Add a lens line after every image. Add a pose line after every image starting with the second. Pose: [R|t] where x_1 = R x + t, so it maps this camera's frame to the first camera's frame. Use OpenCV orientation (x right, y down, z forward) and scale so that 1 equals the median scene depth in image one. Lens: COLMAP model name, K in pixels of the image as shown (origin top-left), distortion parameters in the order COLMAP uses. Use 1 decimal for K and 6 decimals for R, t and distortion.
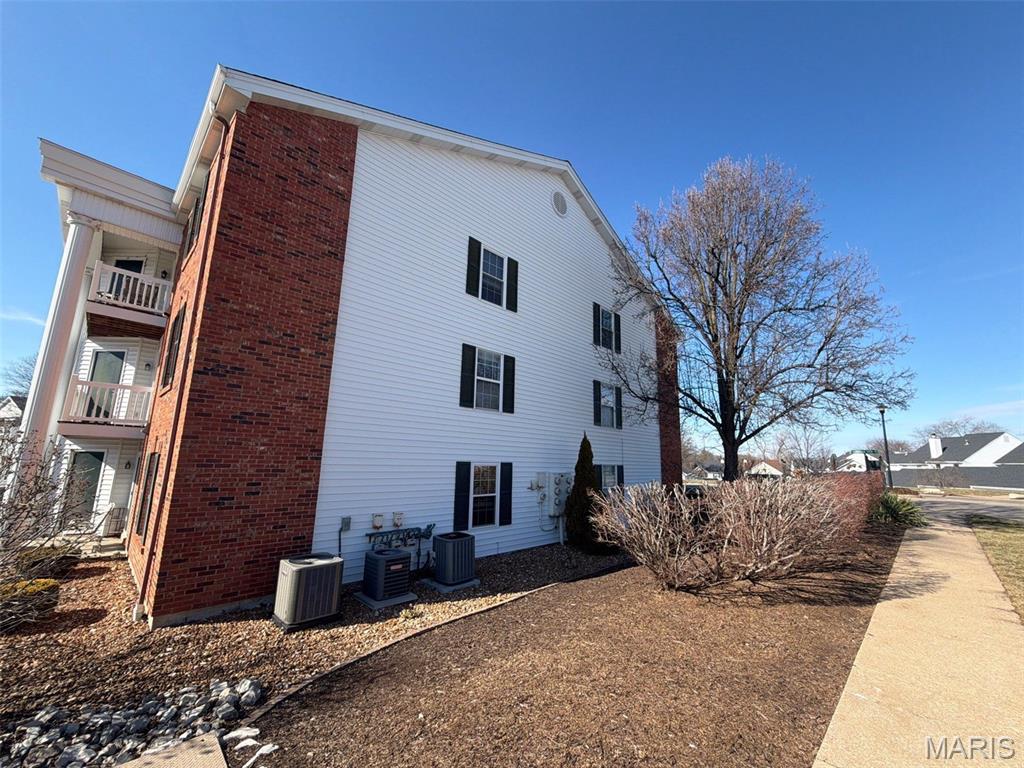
lens RADIAL K [[410.8, 0, 512.1], [0, 410.8, 385.9], [0, 0, 1]] dist [0.000554, -0.000329]
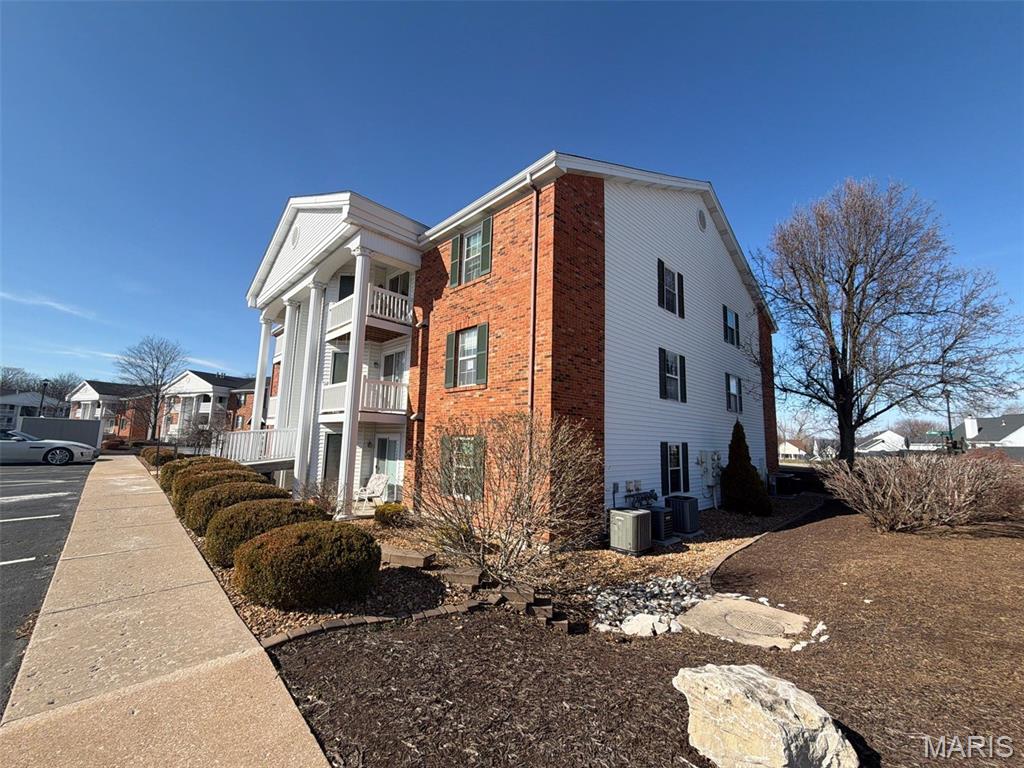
lens RADIAL K [[410.8, 0, 512.1], [0, 410.8, 385.9], [0, 0, 1]] dist [0.000554, -0.000329]
pose [[0.999731, -0.002495, -0.023049, -0.503307], [0.003611, 0.998818, 0.048482, -0.046131], [0.022900, -0.048552, 0.998558, -0.240888]]
